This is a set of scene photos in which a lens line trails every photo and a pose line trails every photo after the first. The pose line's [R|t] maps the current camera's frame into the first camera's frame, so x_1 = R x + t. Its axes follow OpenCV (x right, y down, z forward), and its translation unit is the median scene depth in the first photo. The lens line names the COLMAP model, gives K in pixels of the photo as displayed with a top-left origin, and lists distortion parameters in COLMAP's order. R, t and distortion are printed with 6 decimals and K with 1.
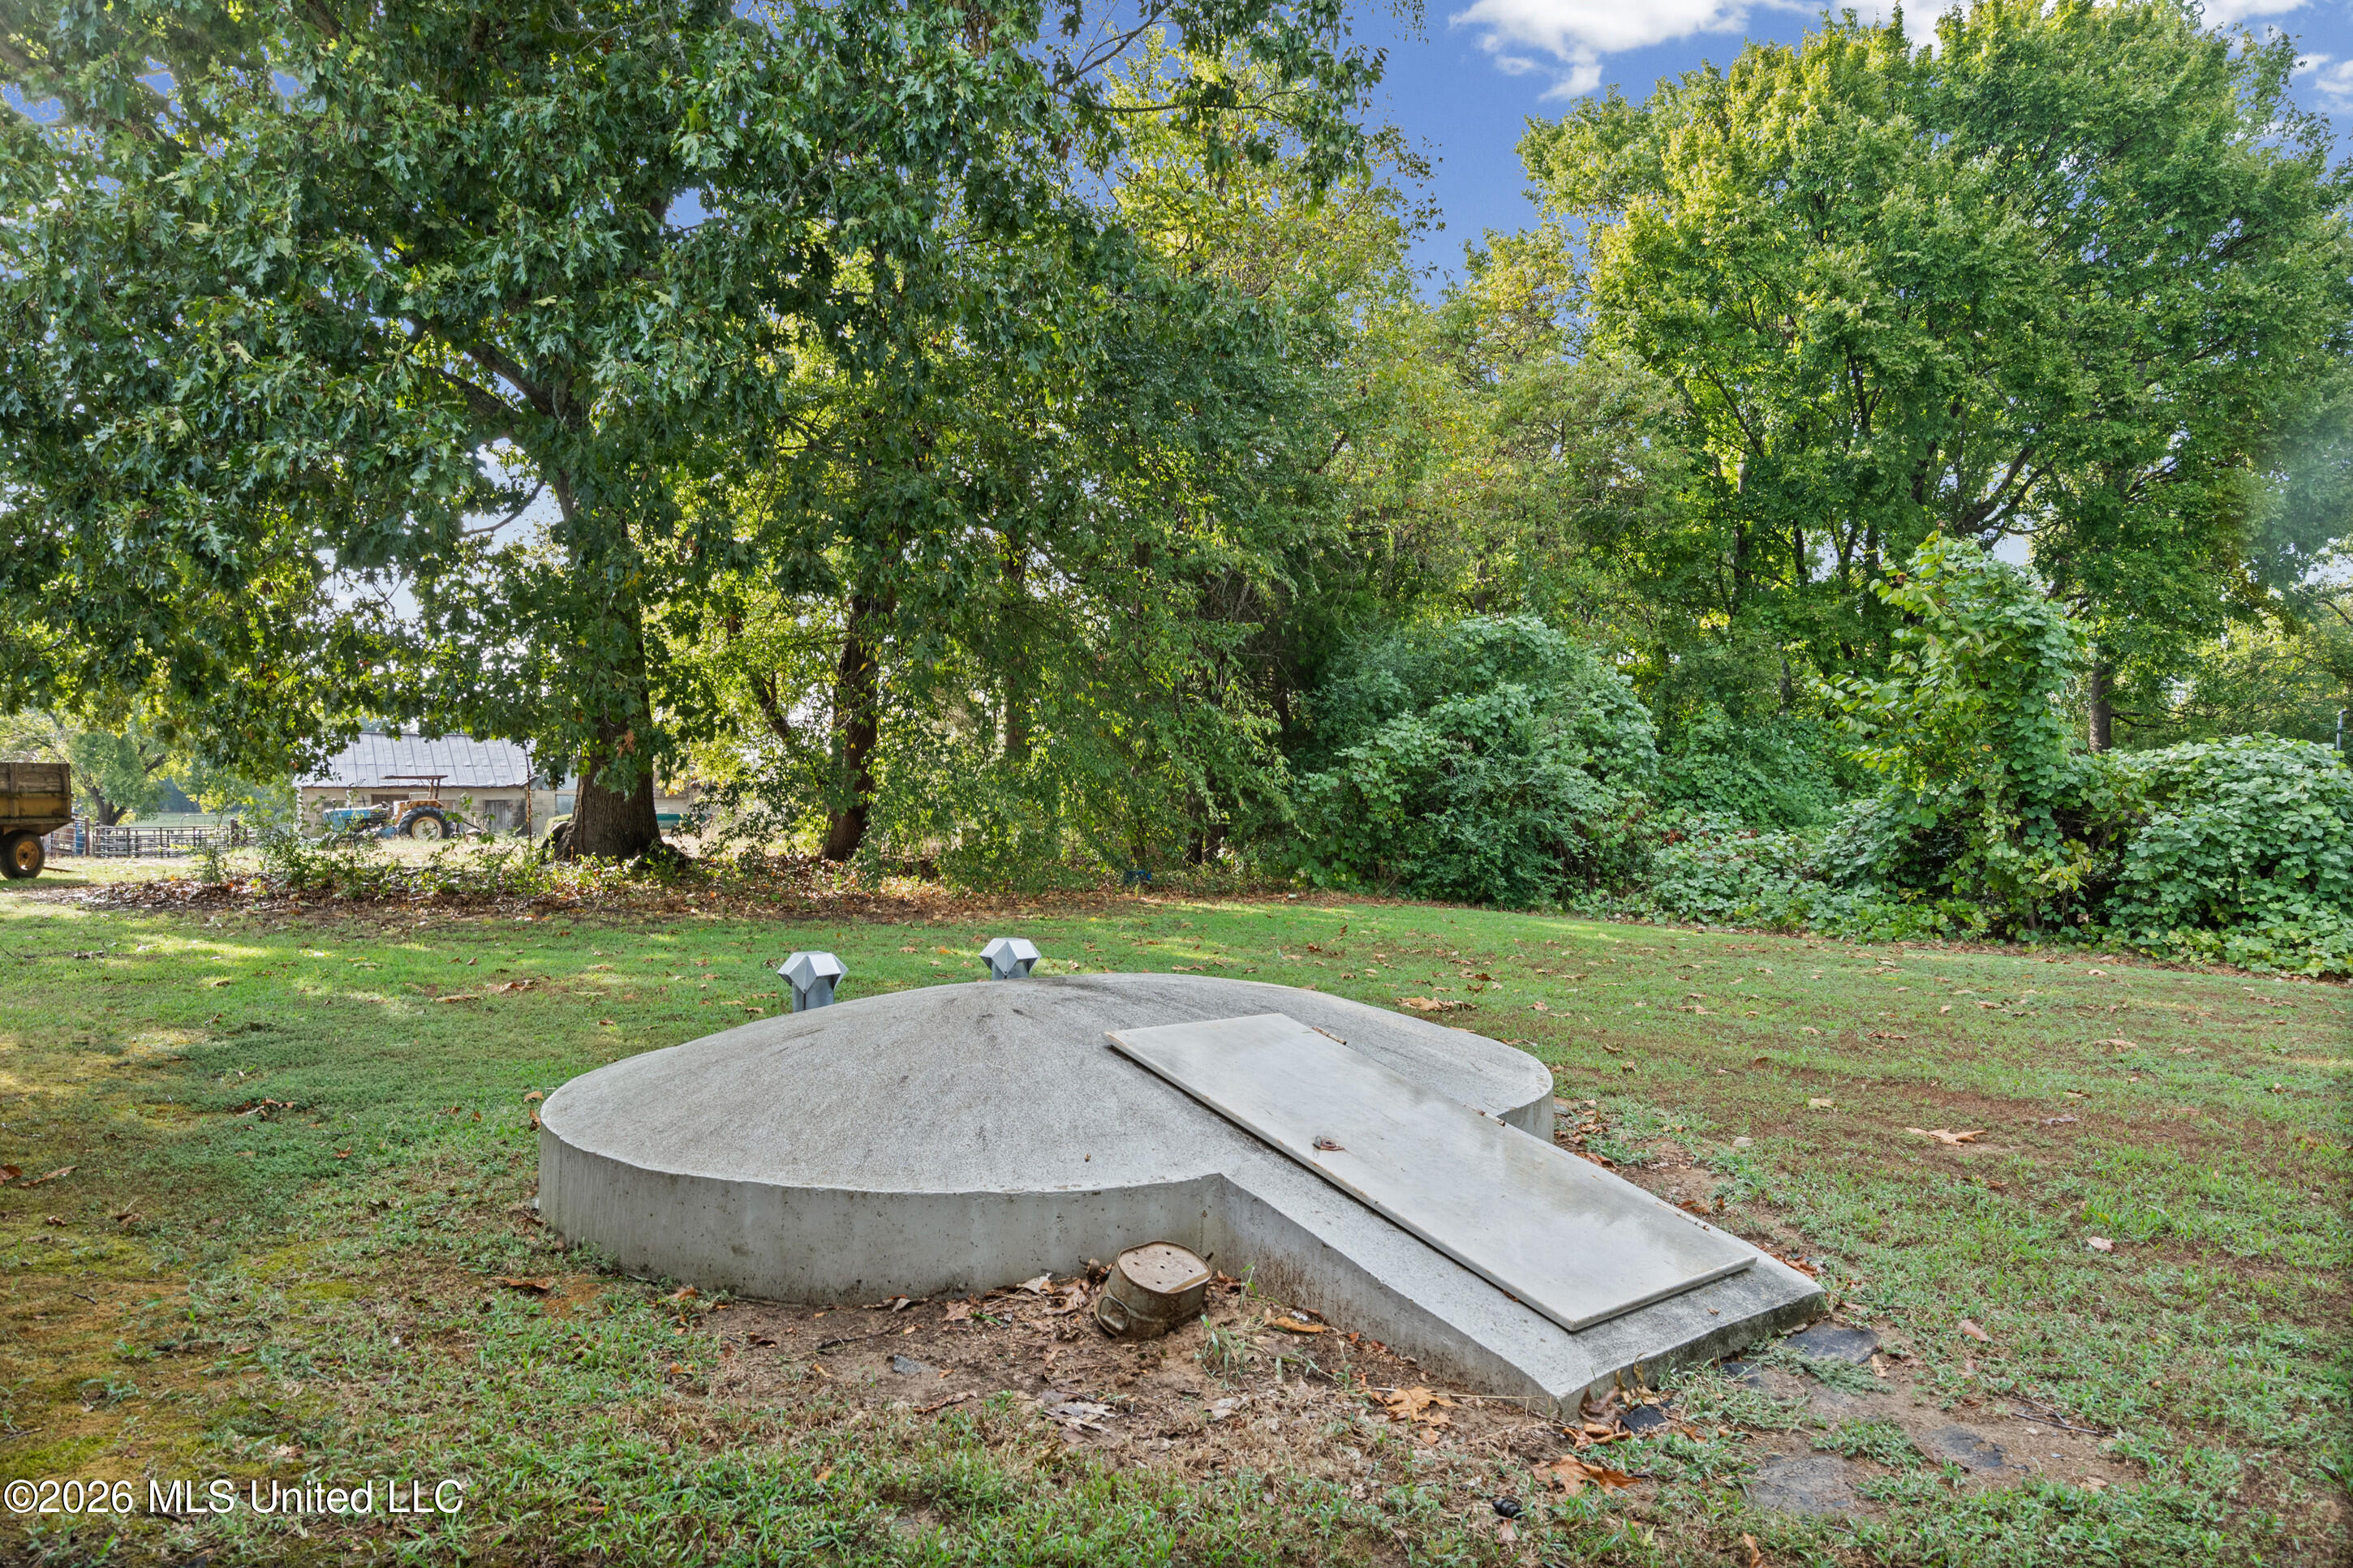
lens RADIAL K [[1501.8, 0, 1172.7], [0, 1501.8, 834.0], [0, 0, 1]] dist [-0.004912, -0.002891]
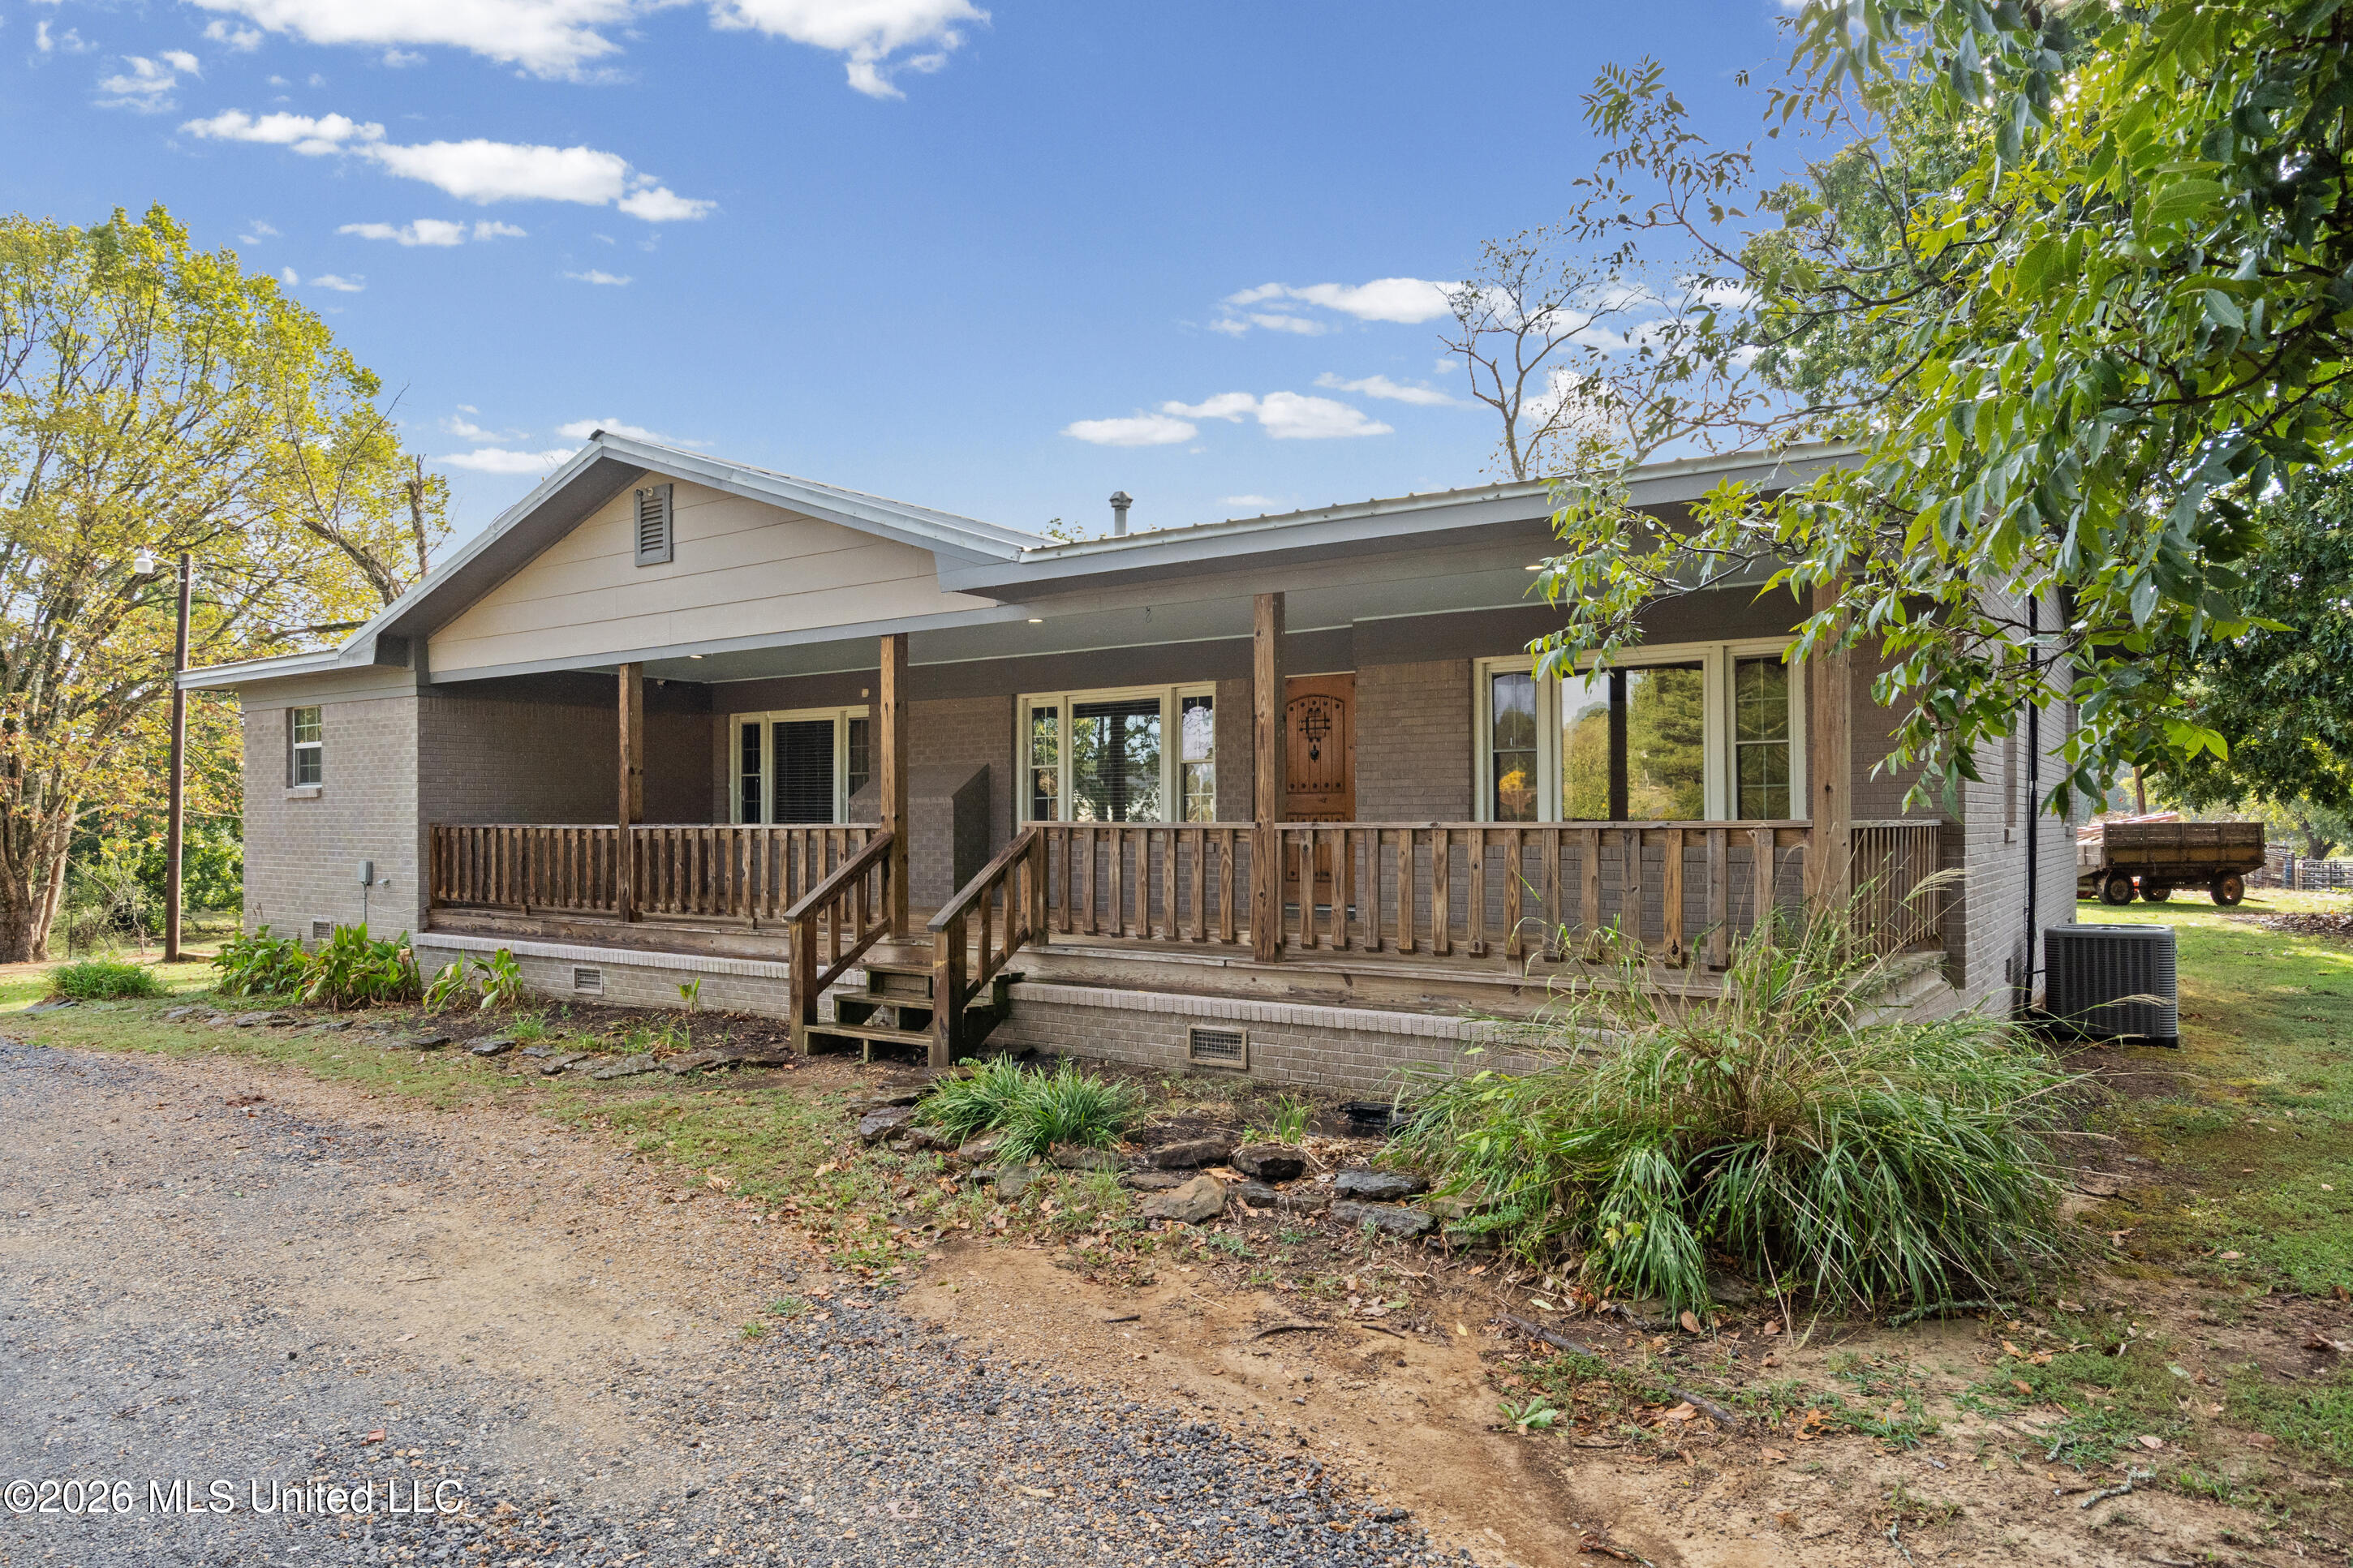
lens RADIAL K [[1501.8, 0, 1172.7], [0, 1501.8, 834.0], [0, 0, 1]] dist [-0.004912, -0.002891]
pose [[0.291536, 0.016894, -0.956411, 0.341182], [-0.035146, 0.999358, 0.006939, -0.014191], [0.955914, 0.031591, 0.291943, -0.428891]]
